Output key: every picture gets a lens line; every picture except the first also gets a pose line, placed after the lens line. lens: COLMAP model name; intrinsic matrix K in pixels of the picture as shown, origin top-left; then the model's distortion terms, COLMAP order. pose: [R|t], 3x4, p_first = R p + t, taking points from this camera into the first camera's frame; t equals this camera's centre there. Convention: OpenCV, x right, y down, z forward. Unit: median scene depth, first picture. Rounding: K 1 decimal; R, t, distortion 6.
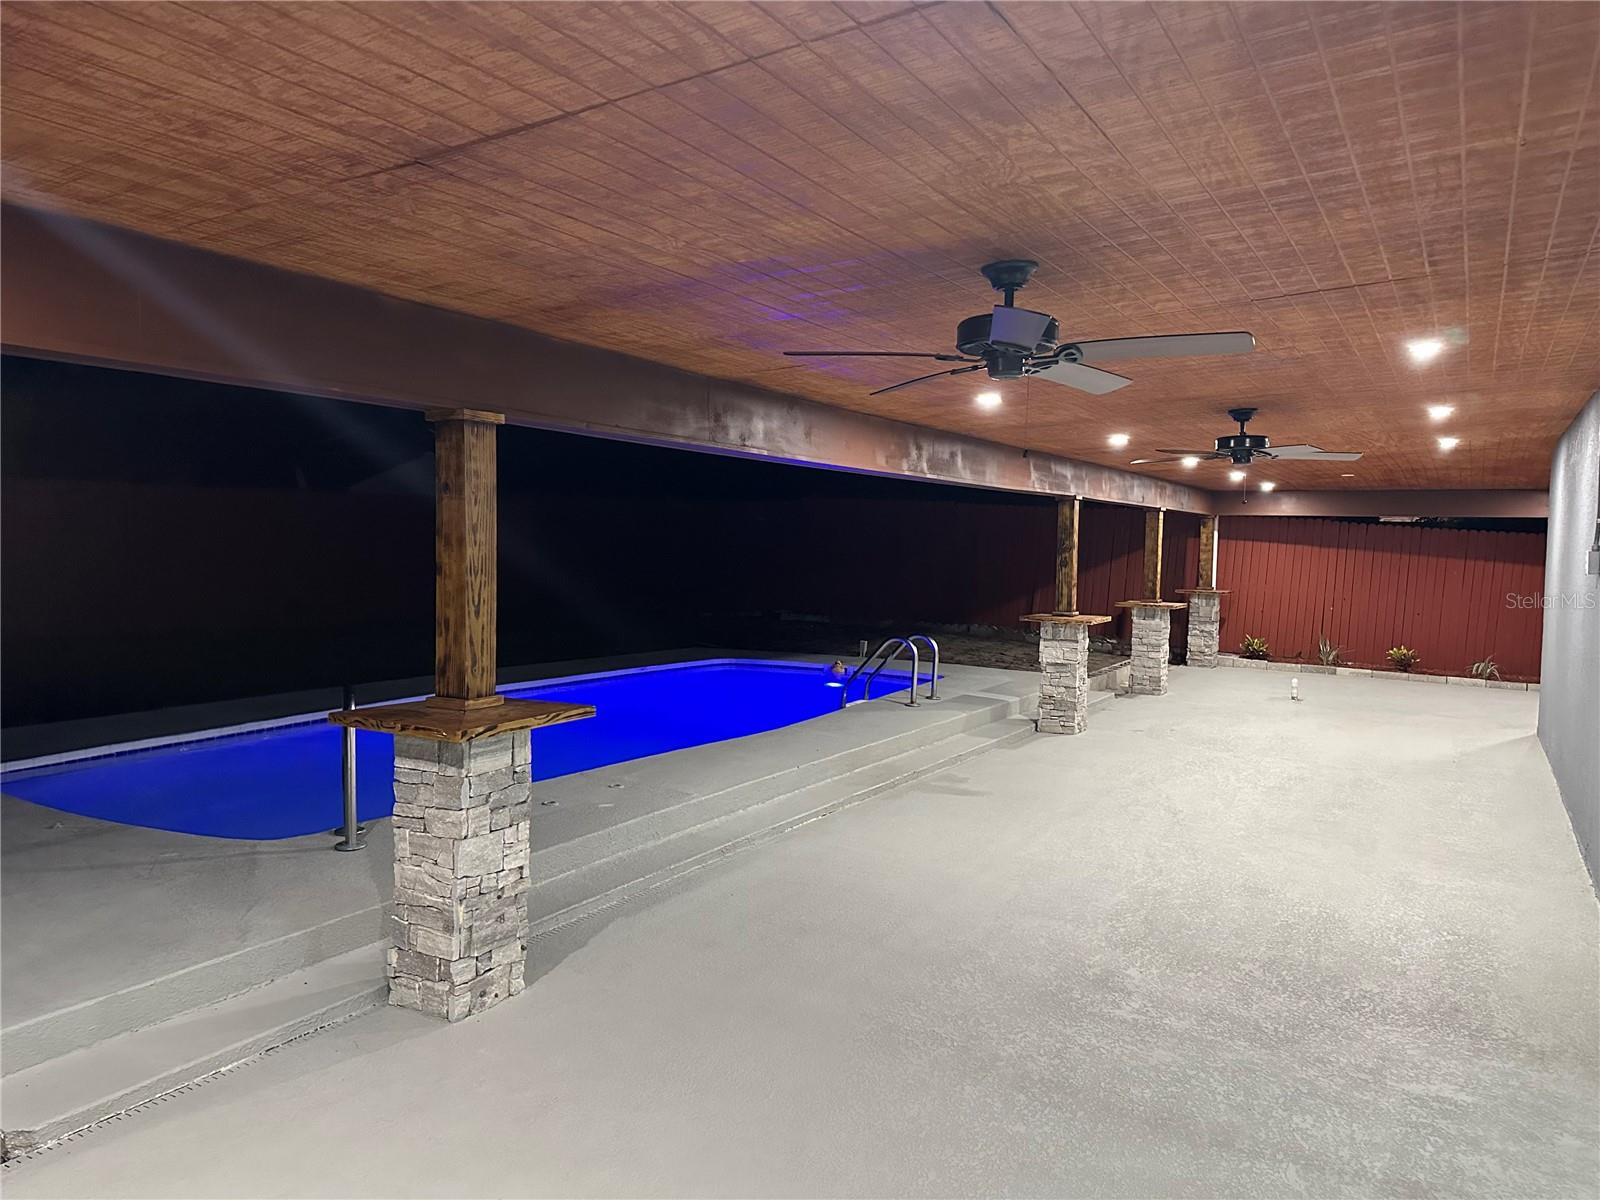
lens RADIAL K [[1106.6, 0, 783.9], [0, 1106.6, 595.0], [0, 0, 1]] dist [0.043670, -0.066167]
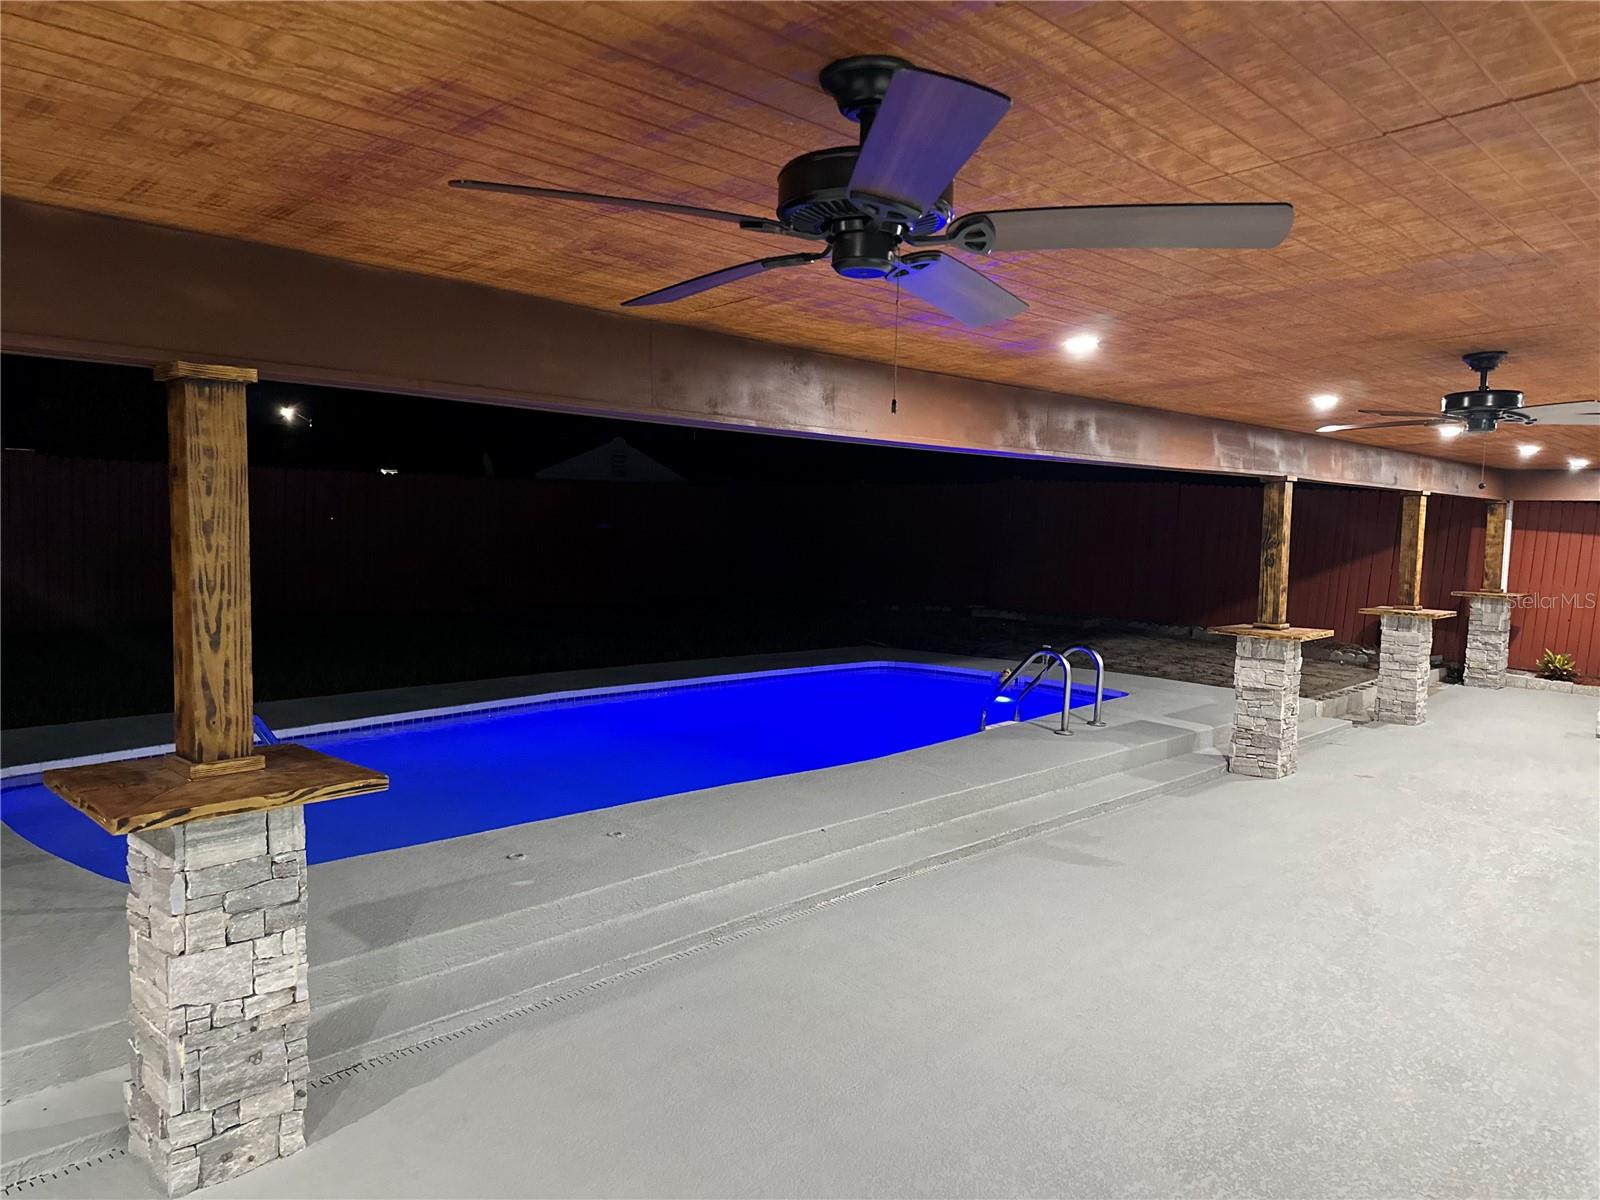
lens RADIAL K [[1106.6, 0, 800.8], [0, 1106.6, 610.9], [0, 0, 1]] dist [0.043670, -0.066167]
pose [[0.975003, 0.020425, -0.221253, 0.173902], [-0.014042, 0.999440, 0.030382, -0.022253], [0.221749, -0.026516, 0.974743, 0.250978]]
